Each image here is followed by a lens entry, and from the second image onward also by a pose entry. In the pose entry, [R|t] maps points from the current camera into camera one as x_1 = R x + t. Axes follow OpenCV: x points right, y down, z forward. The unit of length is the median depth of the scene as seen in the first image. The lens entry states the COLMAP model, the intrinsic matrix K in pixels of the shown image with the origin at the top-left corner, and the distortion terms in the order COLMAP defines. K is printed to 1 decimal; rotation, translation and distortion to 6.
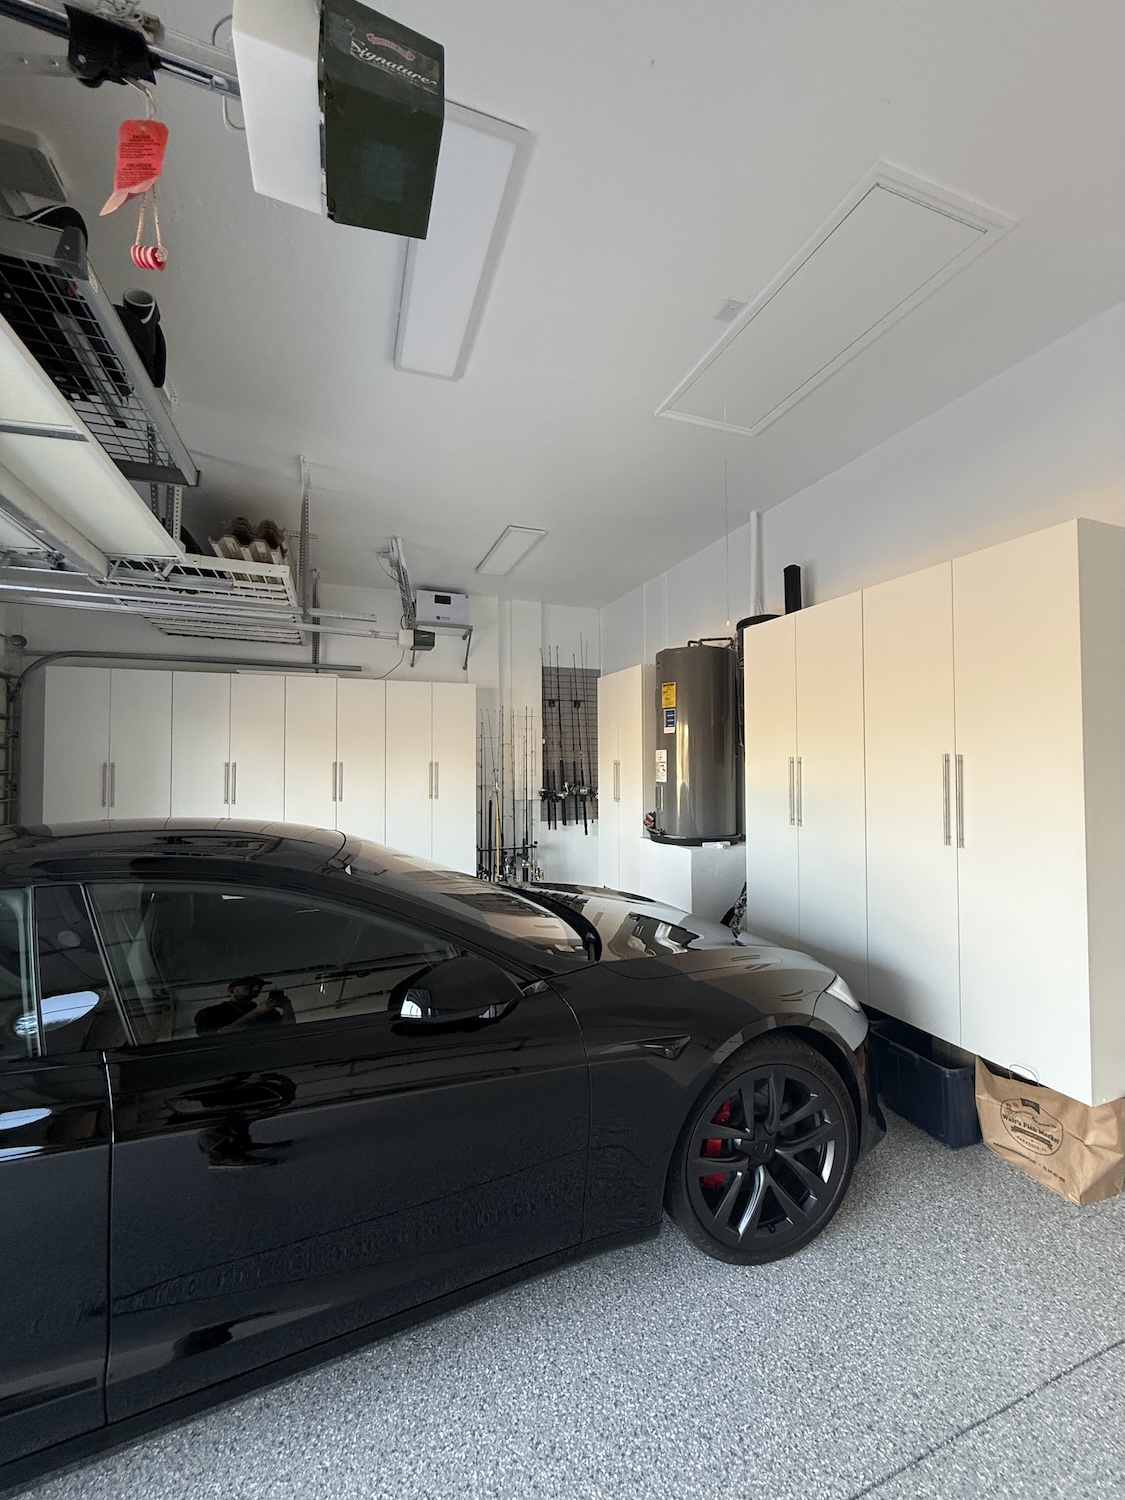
lens RADIAL K [[591.5, 0, 562.5], [0, 591.5, 750.0], [0, 0, 1]] dist [0.001772, 0.000473]
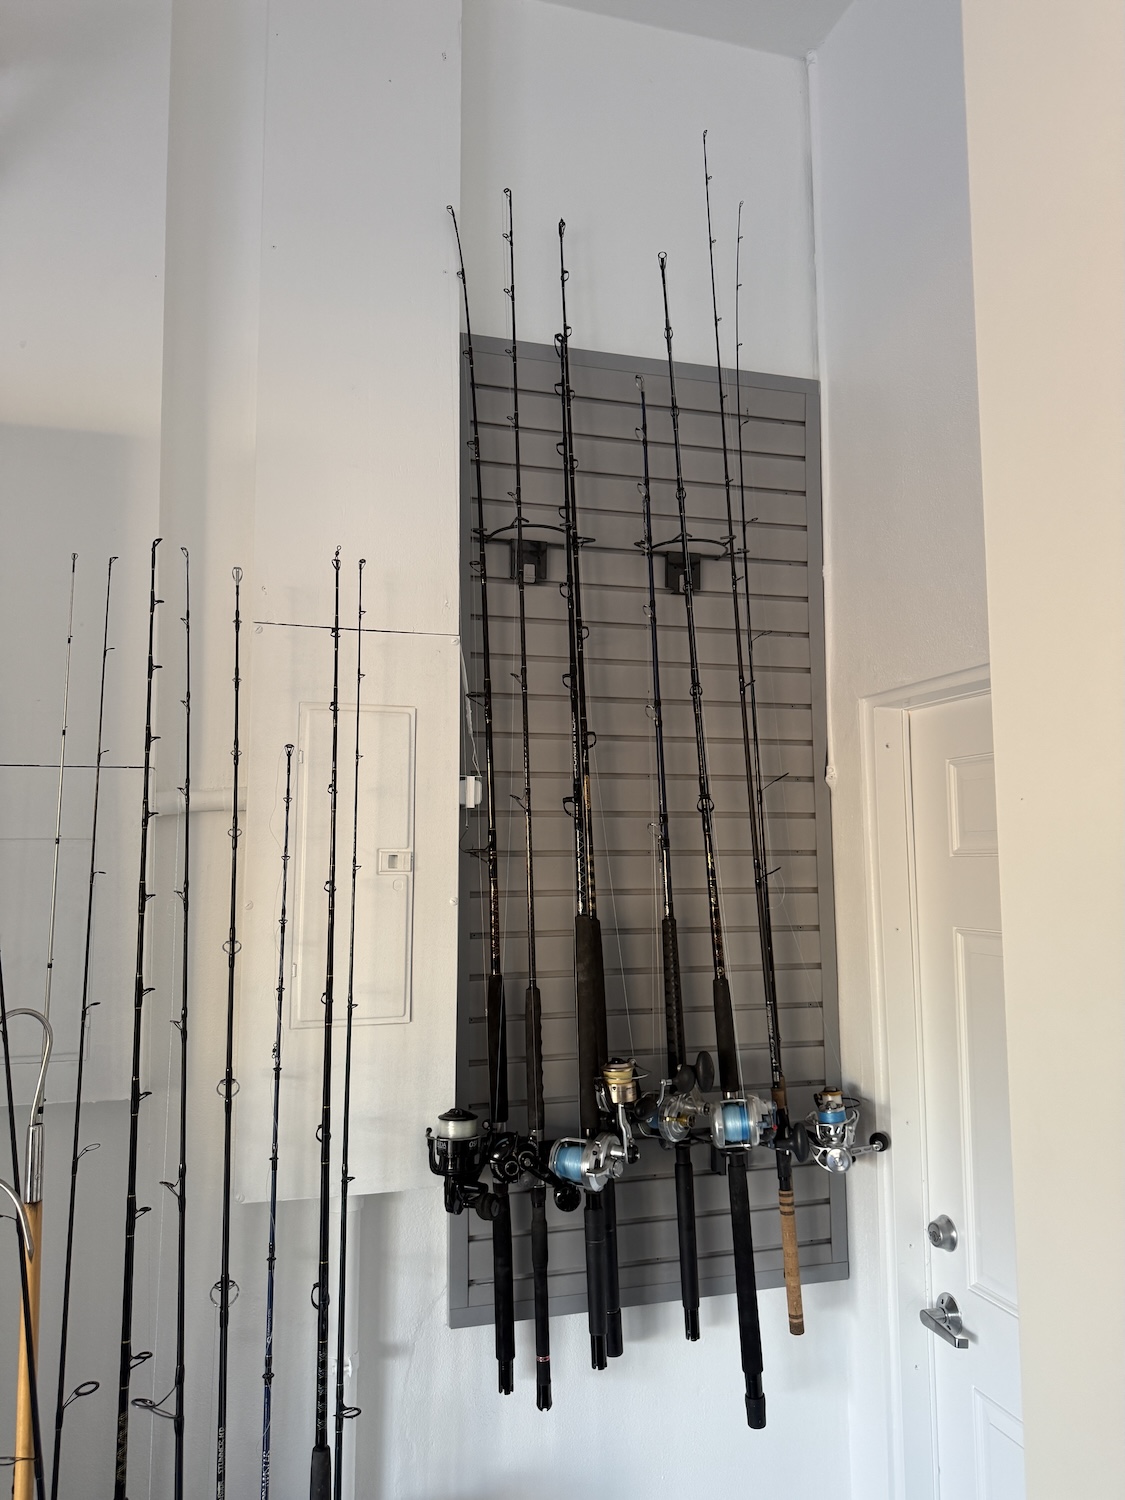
lens RADIAL K [[1050.9, 0, 562.5], [0, 1050.9, 750.0], [0, 0, 1]] dist [-0.000892, -0.005029]
pose [[0.995773, -0.010617, -0.091238, 0.017483], [0.003448, 0.996918, -0.078379, -0.004416], [0.091789, 0.077733, 0.992740, 0.723507]]
